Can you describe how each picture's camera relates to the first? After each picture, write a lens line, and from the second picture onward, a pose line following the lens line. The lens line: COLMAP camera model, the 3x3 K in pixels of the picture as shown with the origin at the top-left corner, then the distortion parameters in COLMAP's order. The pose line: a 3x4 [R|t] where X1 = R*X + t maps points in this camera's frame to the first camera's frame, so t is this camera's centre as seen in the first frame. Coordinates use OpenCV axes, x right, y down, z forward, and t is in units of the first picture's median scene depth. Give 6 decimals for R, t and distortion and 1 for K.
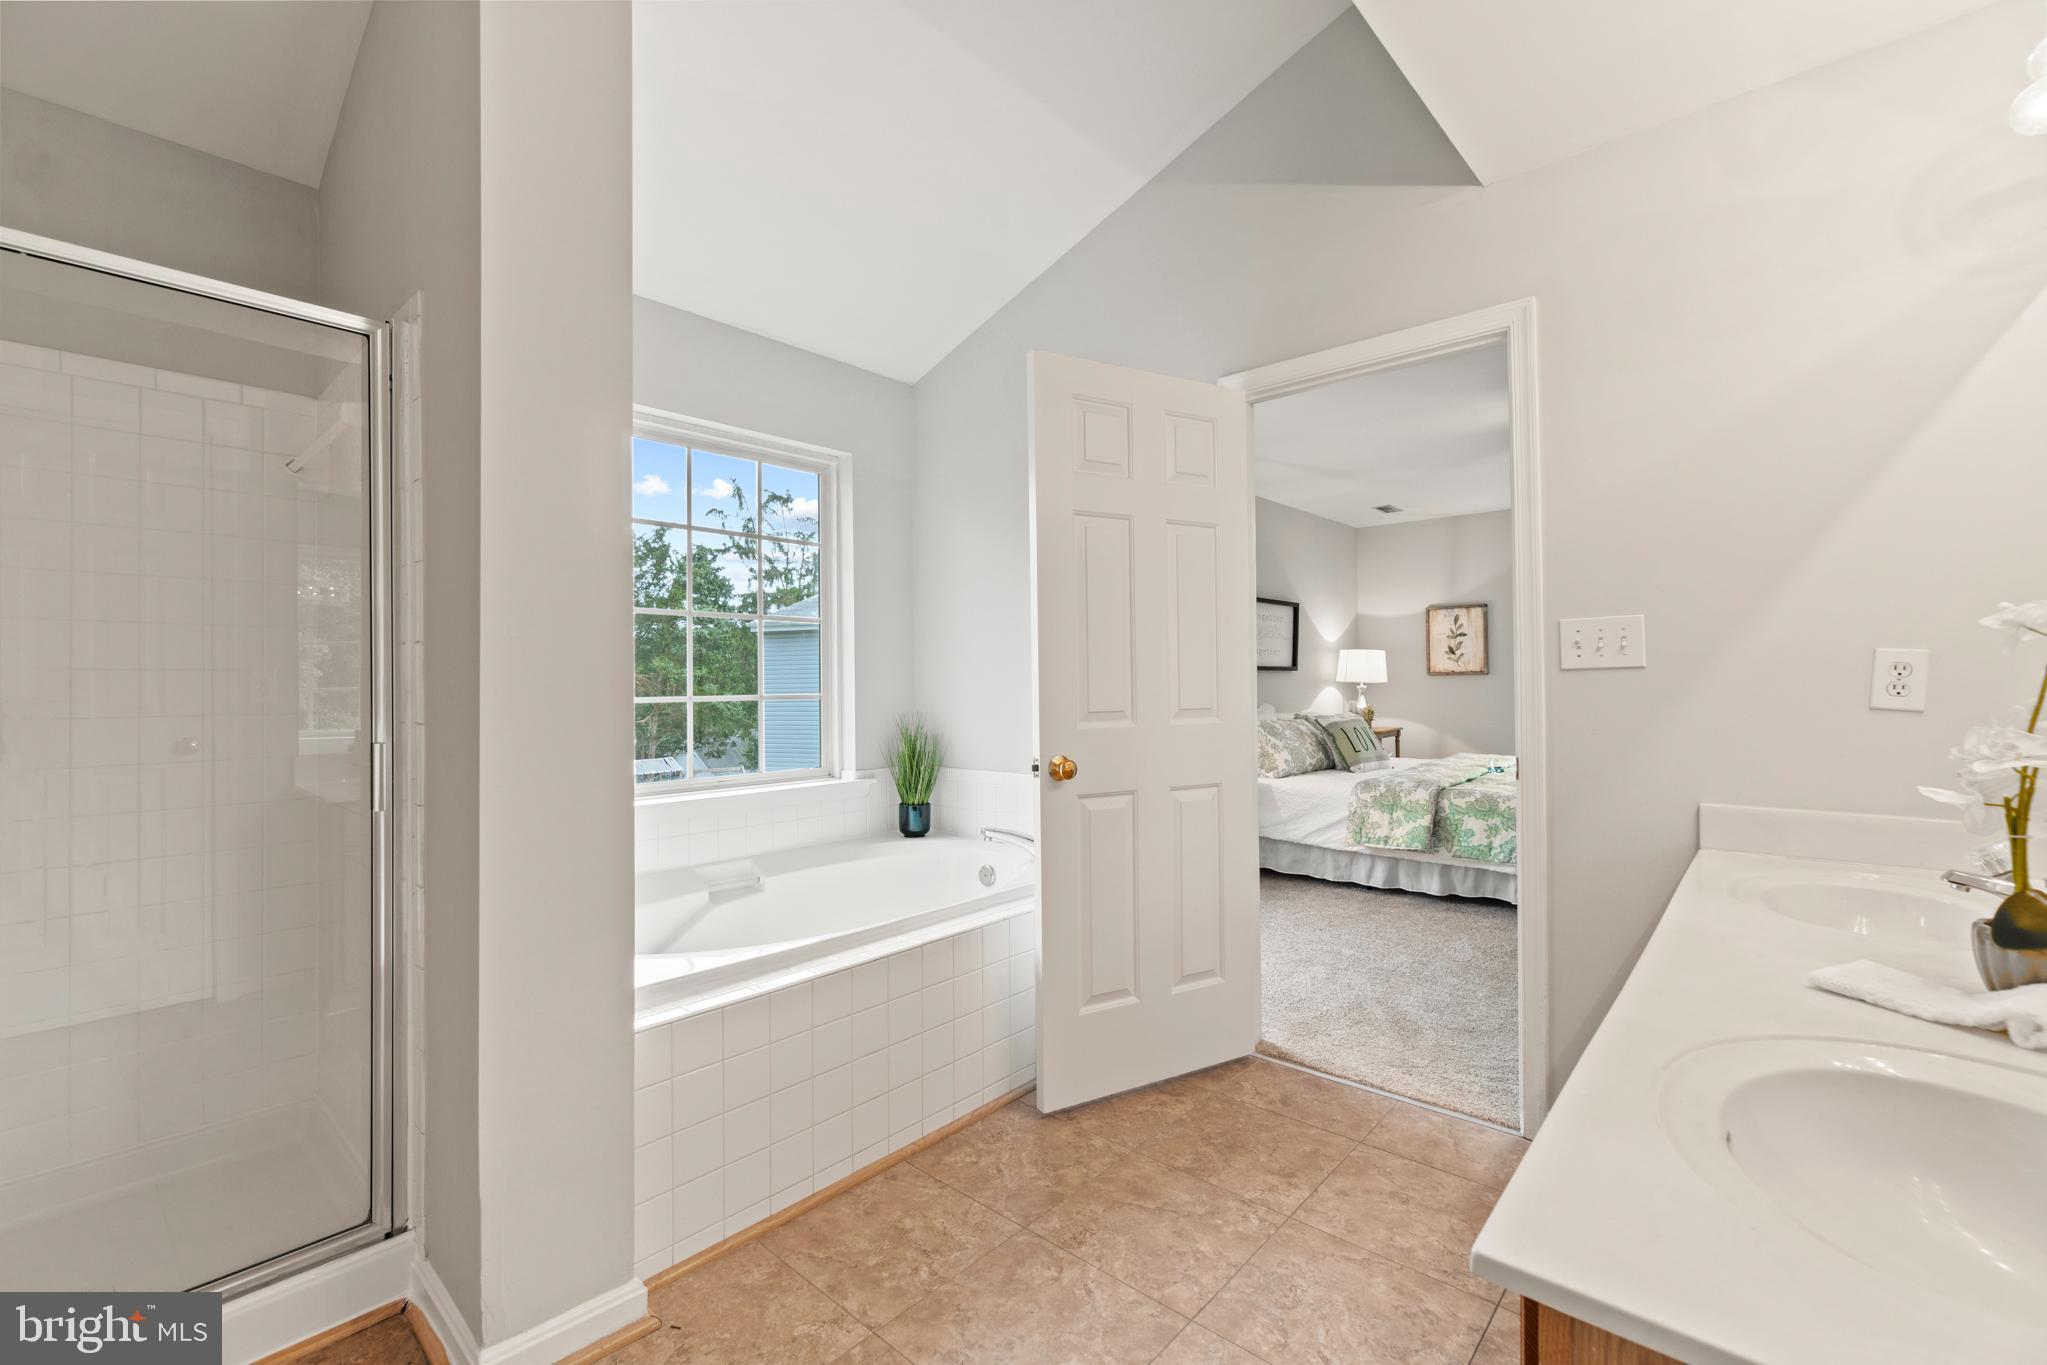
lens RADIAL K [[882.2, 0, 1010.1], [0, 882.2, 678.2], [0, 0, 1]] dist [-0.005500, 0.000483]
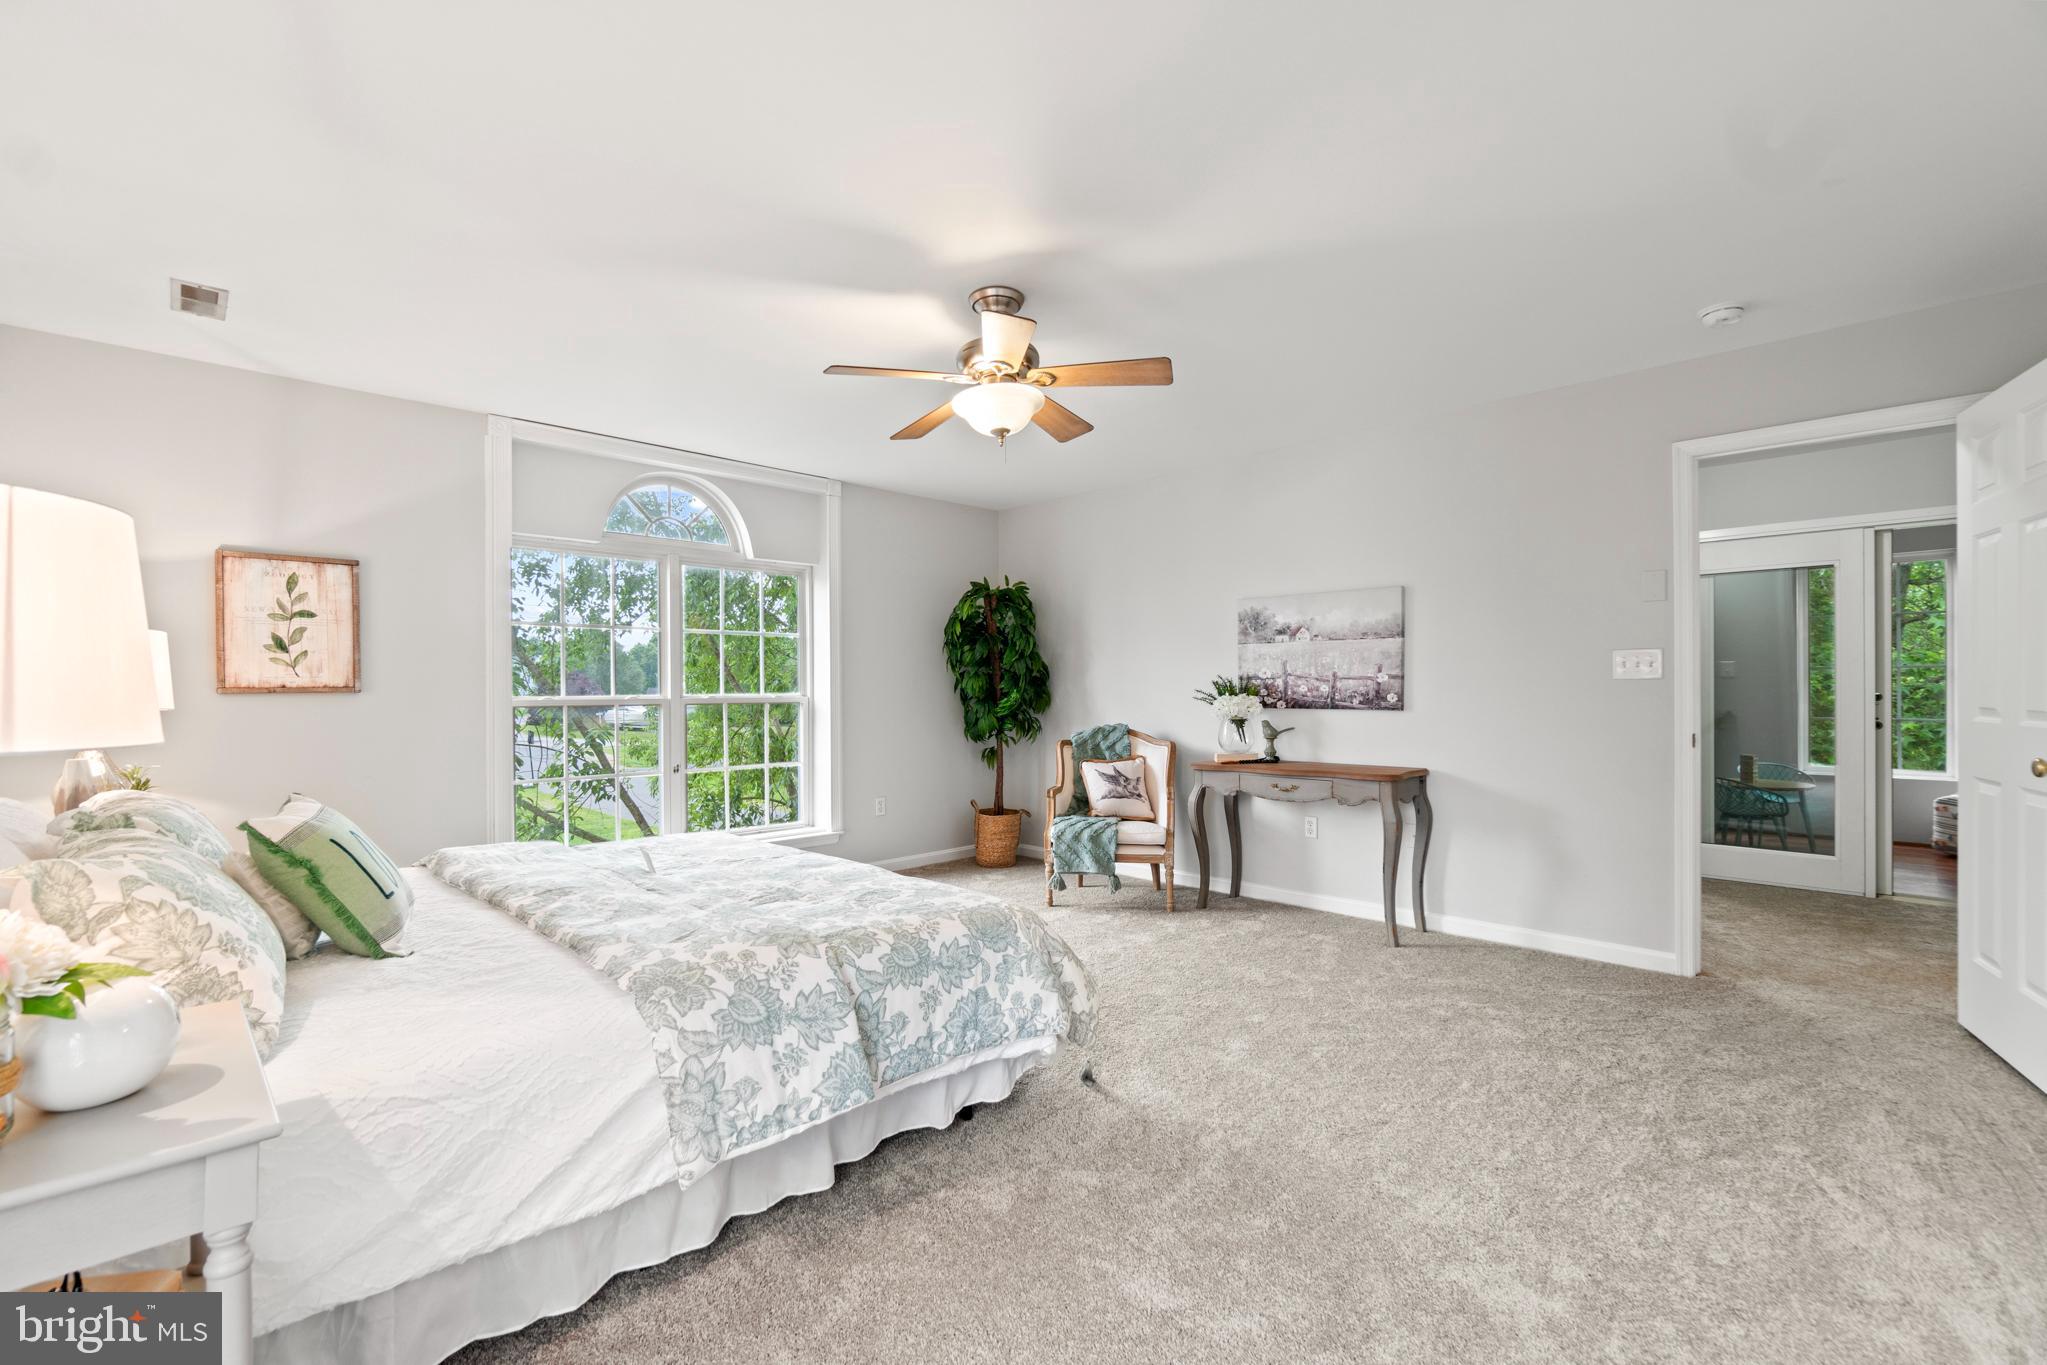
lens RADIAL K [[882.2, 0, 1018.4], [0, 882.2, 690.5], [0, 0, 1]] dist [-0.005500, 0.000483]
pose [[0.054393, 0.008667, 0.998482, 0.029114], [0.002731, 0.999957, -0.008828, 0.000351], [-0.998516, 0.003207, 0.054367, 0.564977]]
